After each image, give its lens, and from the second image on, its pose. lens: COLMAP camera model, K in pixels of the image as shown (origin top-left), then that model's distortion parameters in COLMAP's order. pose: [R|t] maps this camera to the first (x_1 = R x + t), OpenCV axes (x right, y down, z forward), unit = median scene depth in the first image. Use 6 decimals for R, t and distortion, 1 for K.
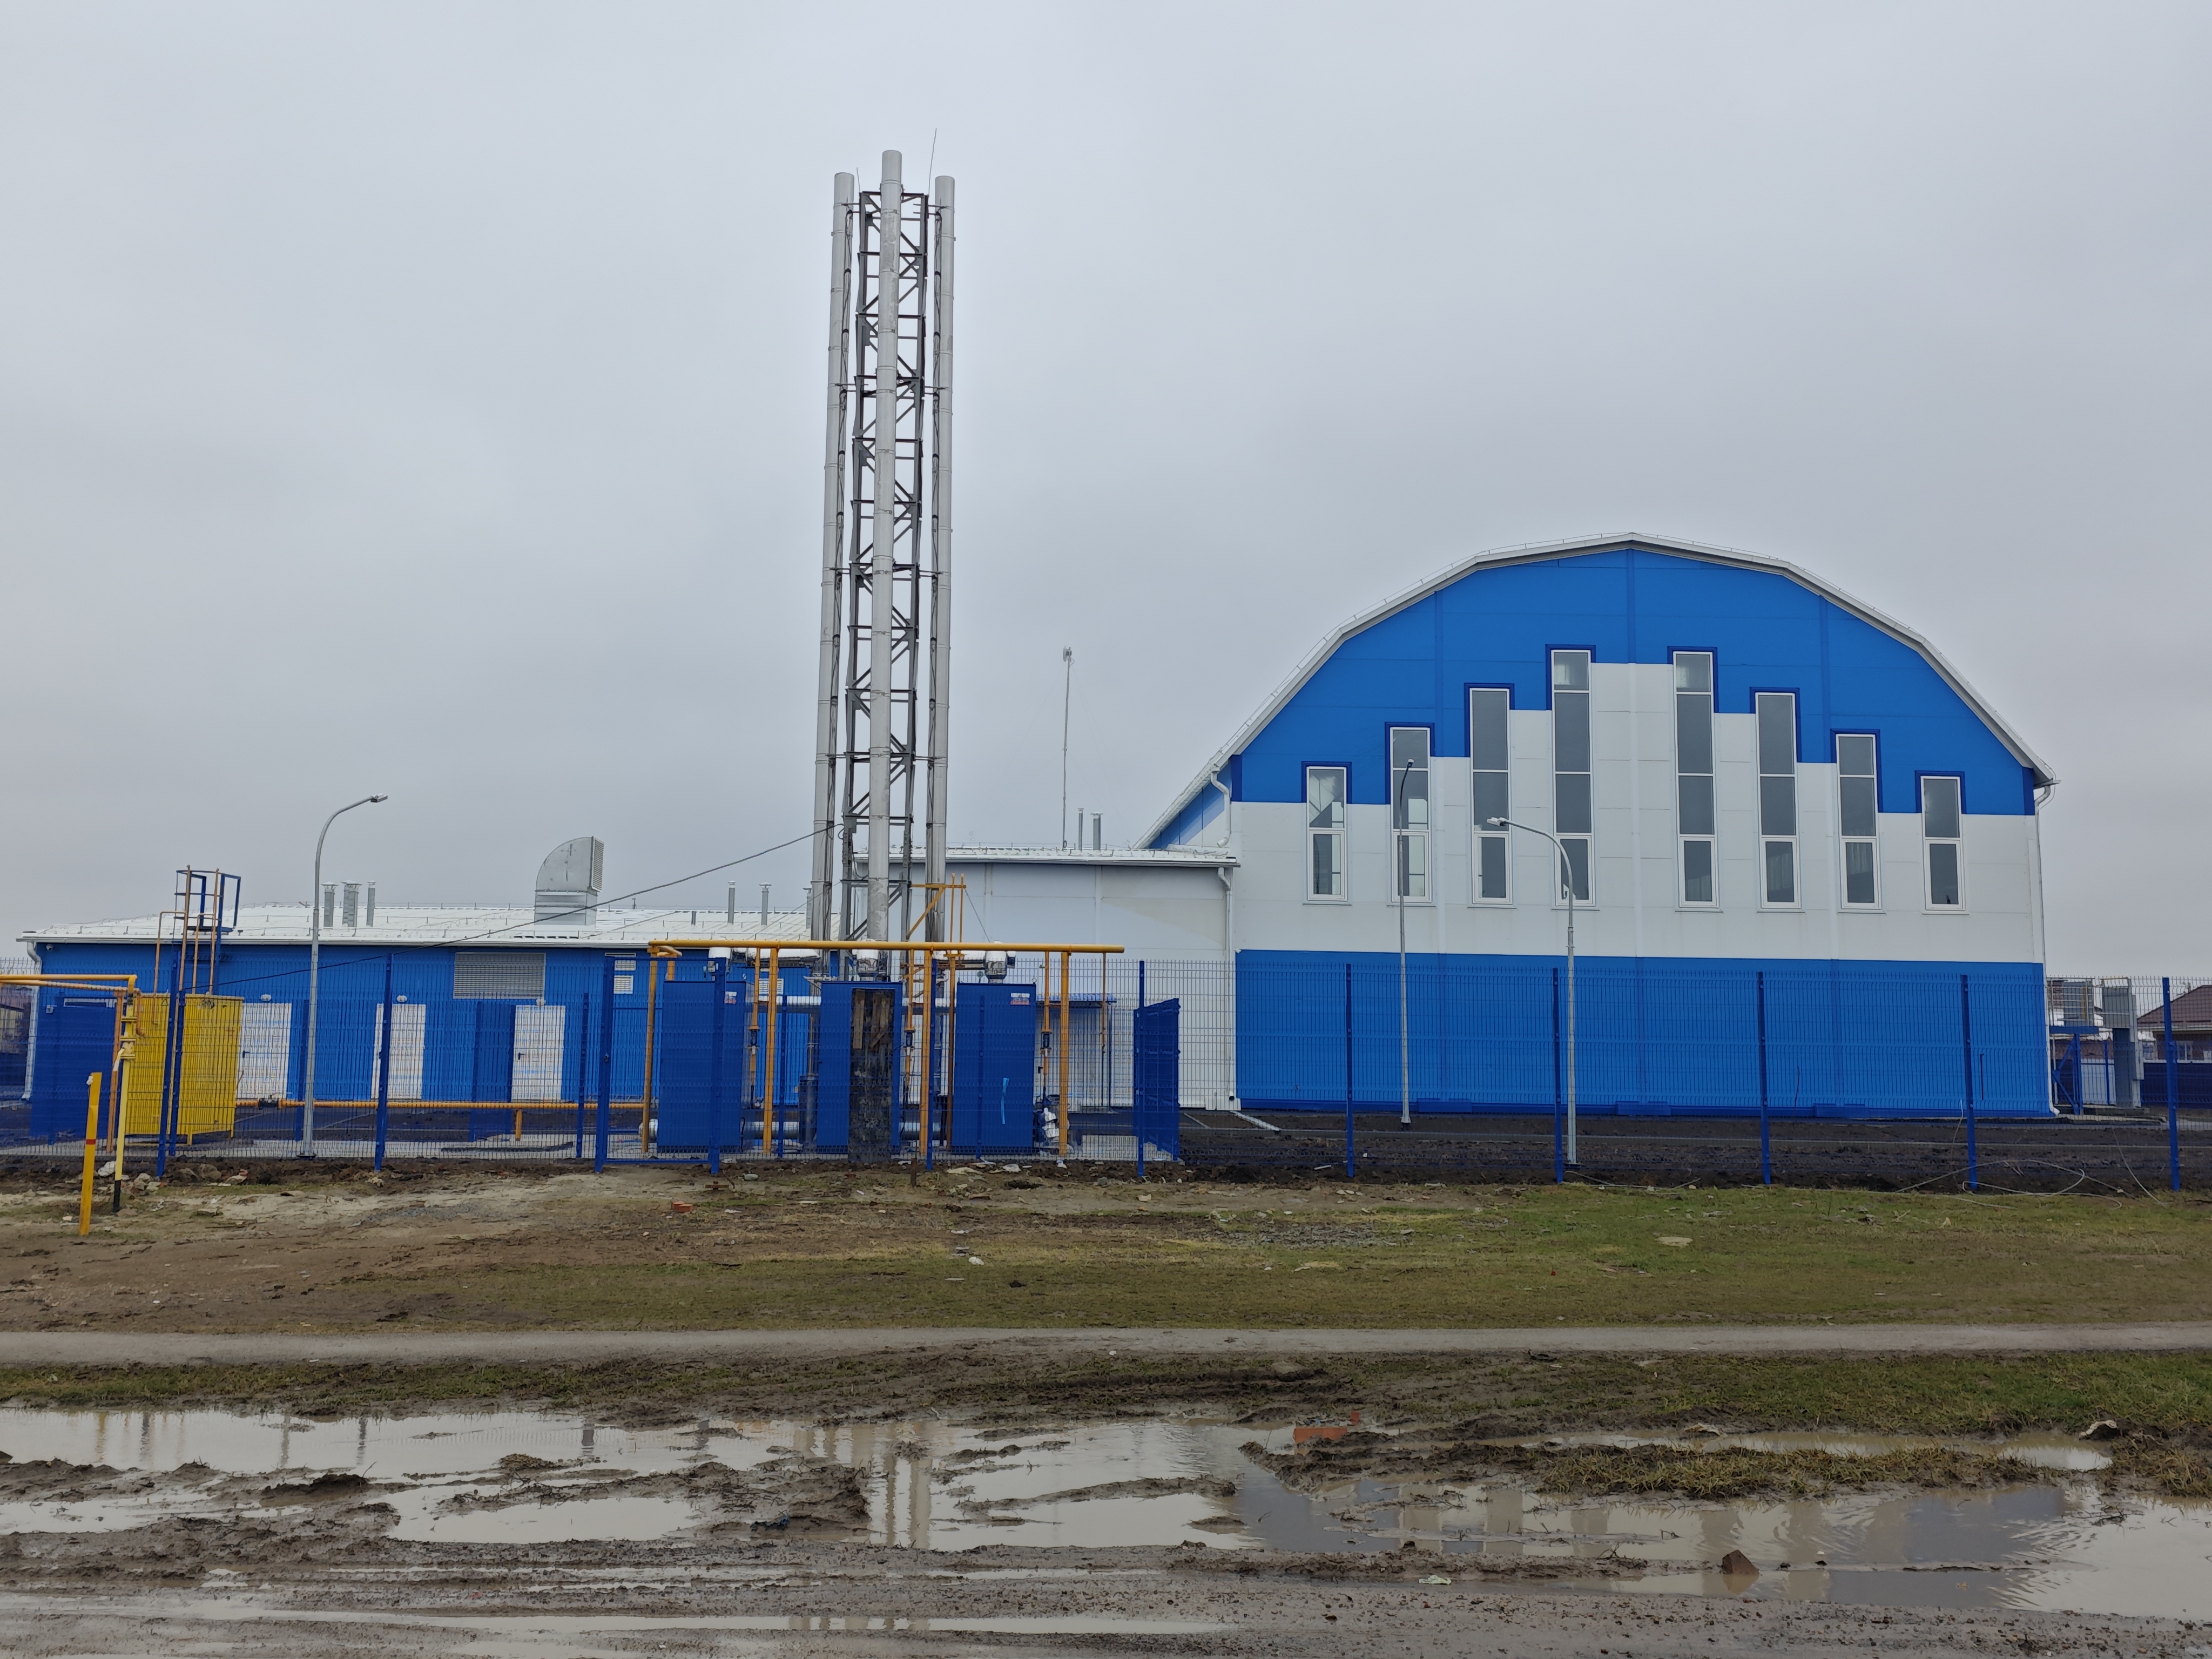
lens RADIAL K [[2047.4, 0, 1105.8], [0, 2047.4, 818.3], [0, 0, 1]] dist [0.134100, -0.276024]
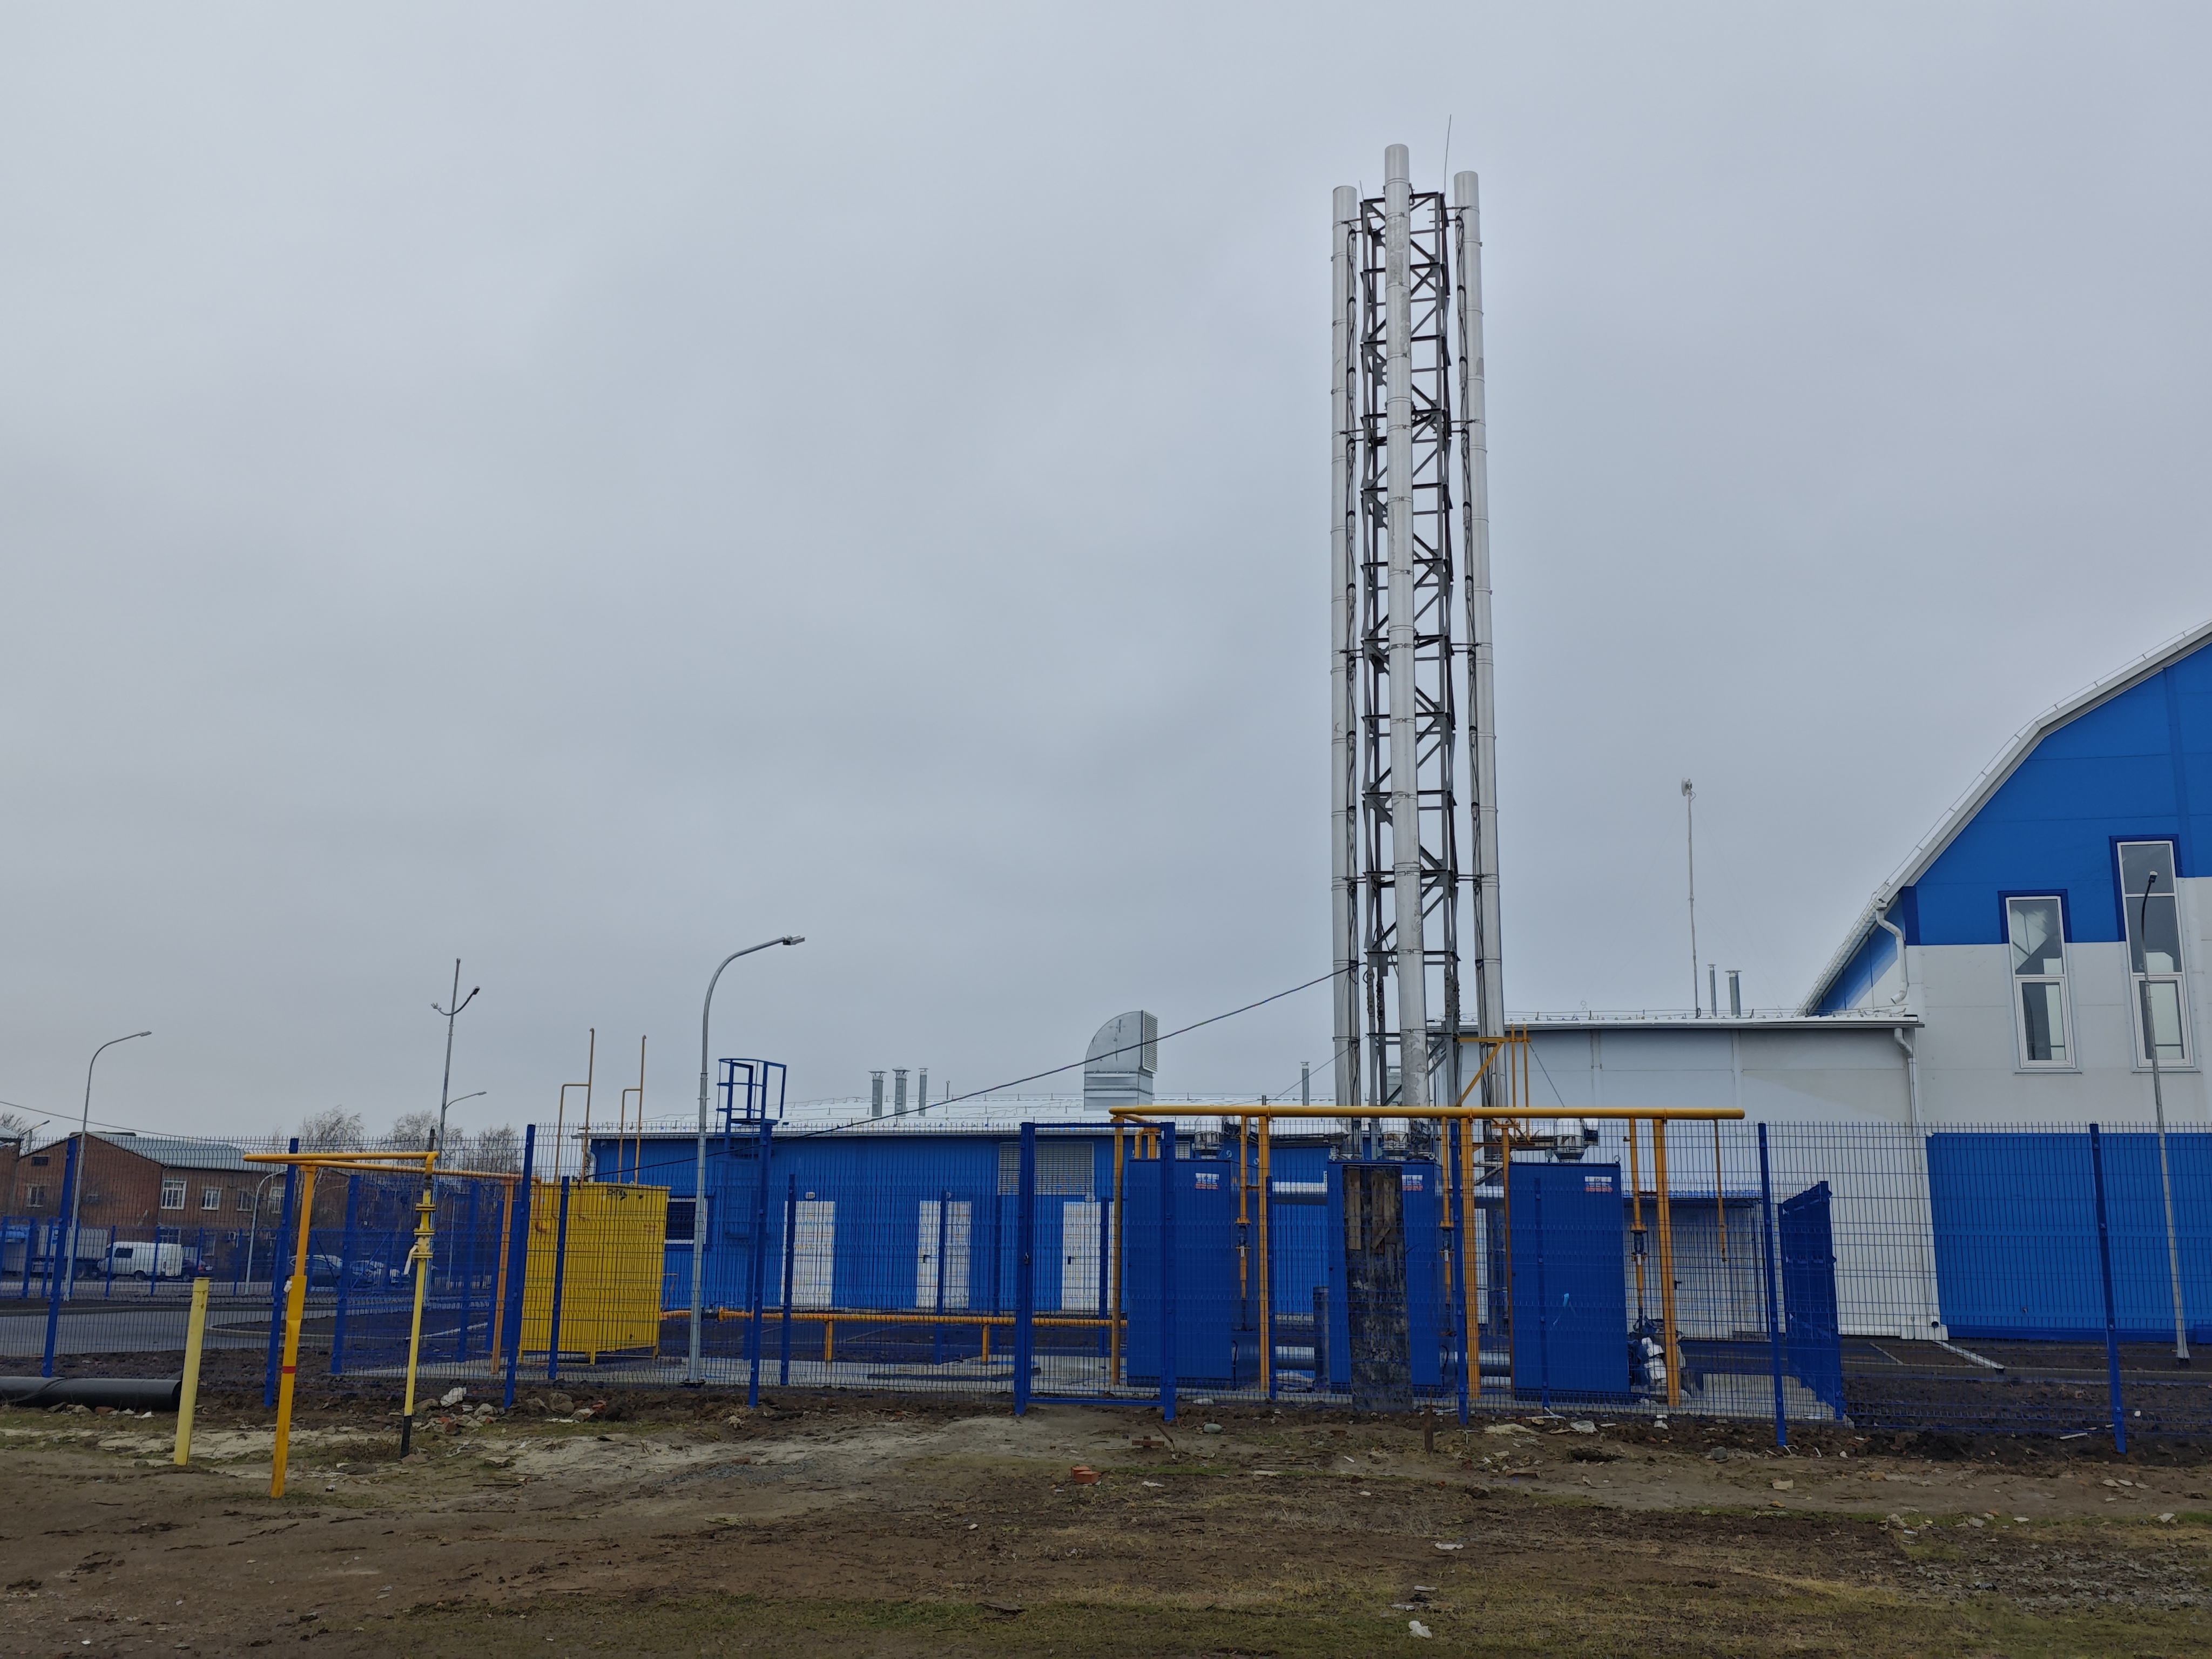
lens RADIAL K [[2047.4, 0, 1105.8], [0, 2047.4, 818.3], [0, 0, 1]] dist [0.134100, -0.276024]
pose [[0.951070, -0.062450, -0.302598, 0.019815], [0.032425, 0.994126, -0.103255, 0.025404], [0.307269, 0.088391, 0.947509, 0.206935]]
